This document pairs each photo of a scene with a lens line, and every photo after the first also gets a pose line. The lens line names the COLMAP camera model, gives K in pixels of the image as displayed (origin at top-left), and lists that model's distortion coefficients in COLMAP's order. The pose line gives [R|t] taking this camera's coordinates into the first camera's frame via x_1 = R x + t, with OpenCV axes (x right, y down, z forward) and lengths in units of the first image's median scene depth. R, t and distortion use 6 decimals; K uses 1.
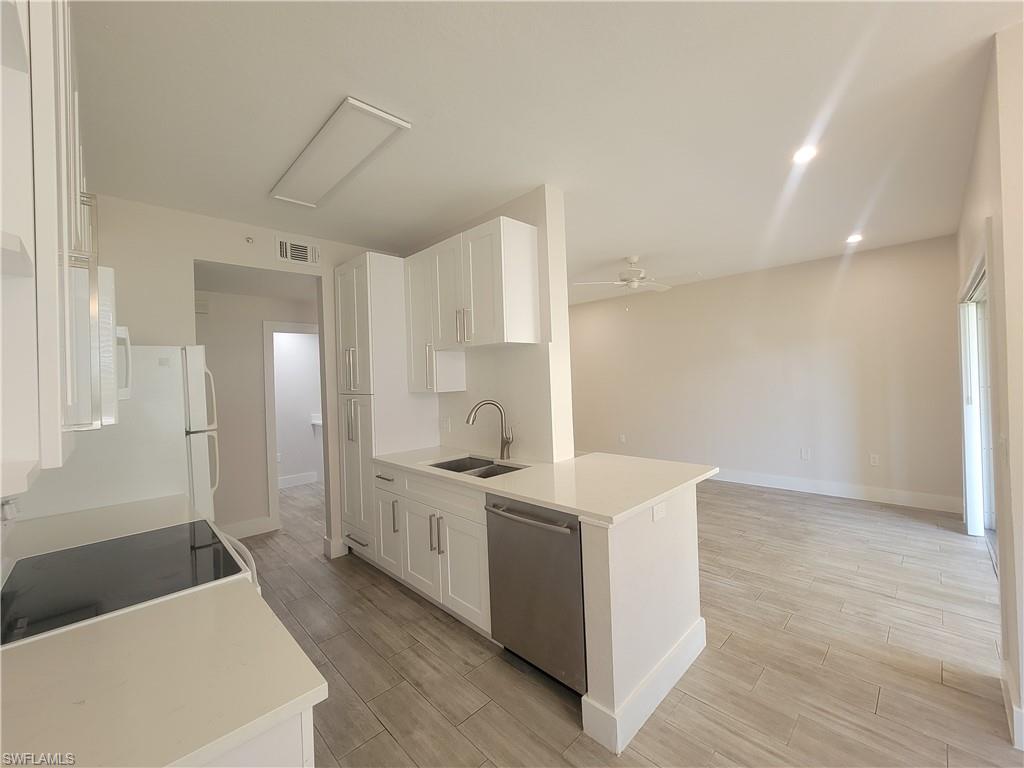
lens RADIAL K [[417.9, 0, 515.8], [0, 417.9, 379.1], [0, 0, 1]] dist [0.001395, -0.000291]
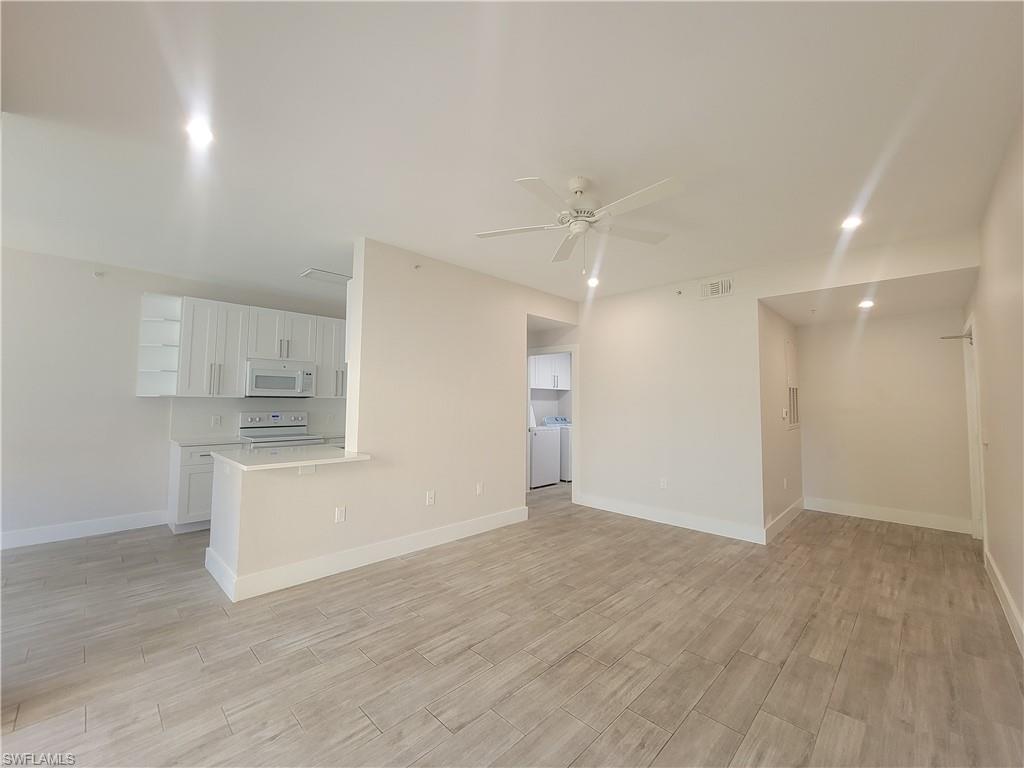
lens RADIAL K [[417.9, 0, 510.9], [0, 417.9, 382.8], [0, 0, 1]] dist [0.001395, -0.000291]
pose [[0.012088, -0.014803, -0.999817, 1.609061], [-0.010857, 0.999830, -0.014934, -0.003644], [0.999868, 0.011036, 0.011925, 1.692823]]
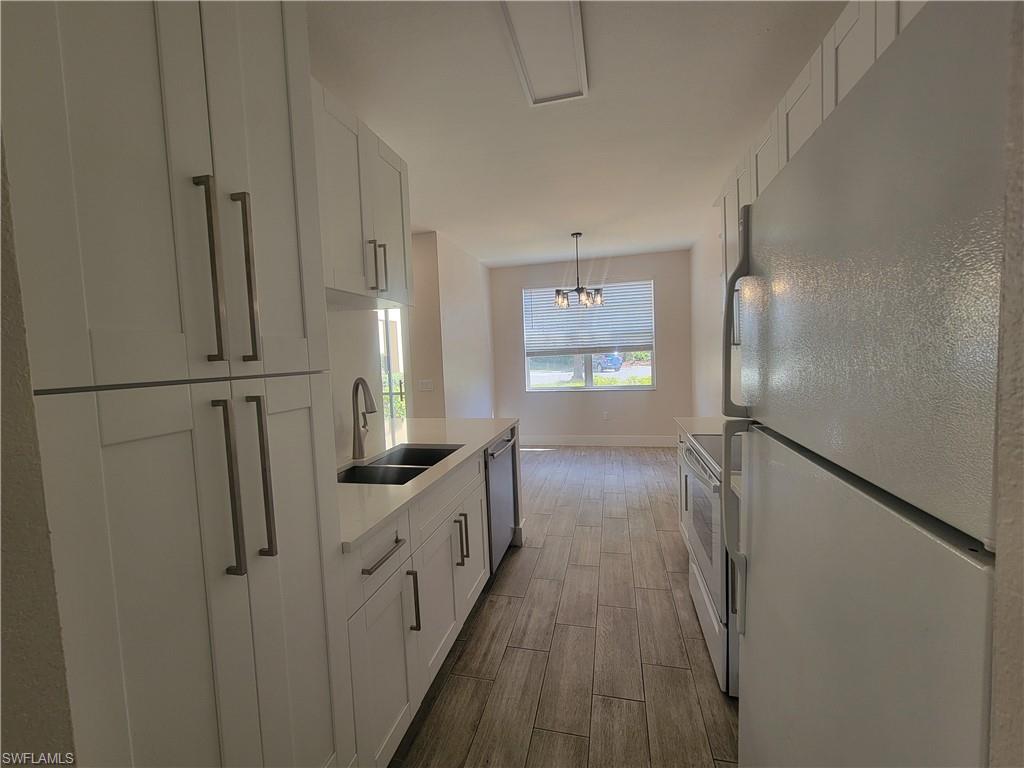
lens RADIAL K [[417.9, 0, 510.2], [0, 417.9, 380.9], [0, 0, 1]] dist [0.001395, -0.000291]
pose [[-0.523059, 0.004773, 0.852283, -0.845882], [0.063749, 0.997402, 0.033538, 0.054741], [-0.849909, 0.071875, -0.522004, 1.230809]]
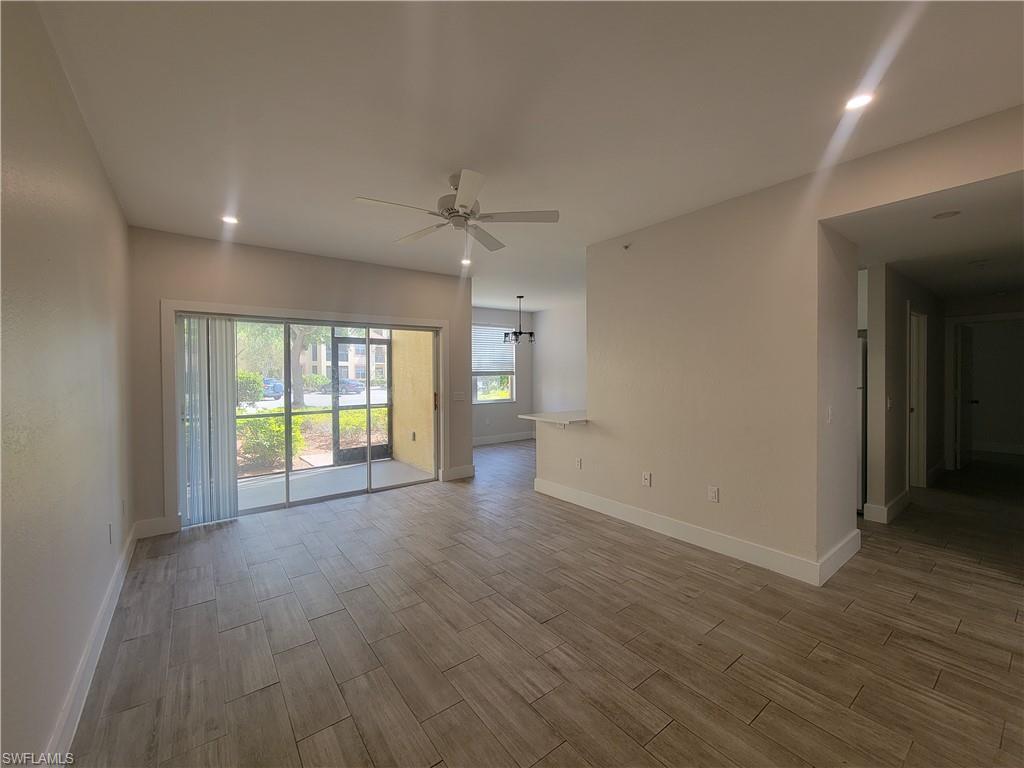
lens RADIAL K [[417.9, 0, 507.4], [0, 417.9, 380.5], [0, 0, 1]] dist [0.001395, -0.000291]
pose [[-0.989693, 0.040791, 0.137276, 0.255719], [0.043072, 0.998978, 0.013685, 0.011234], [-0.136578, 0.019457, -0.990438, 3.027375]]
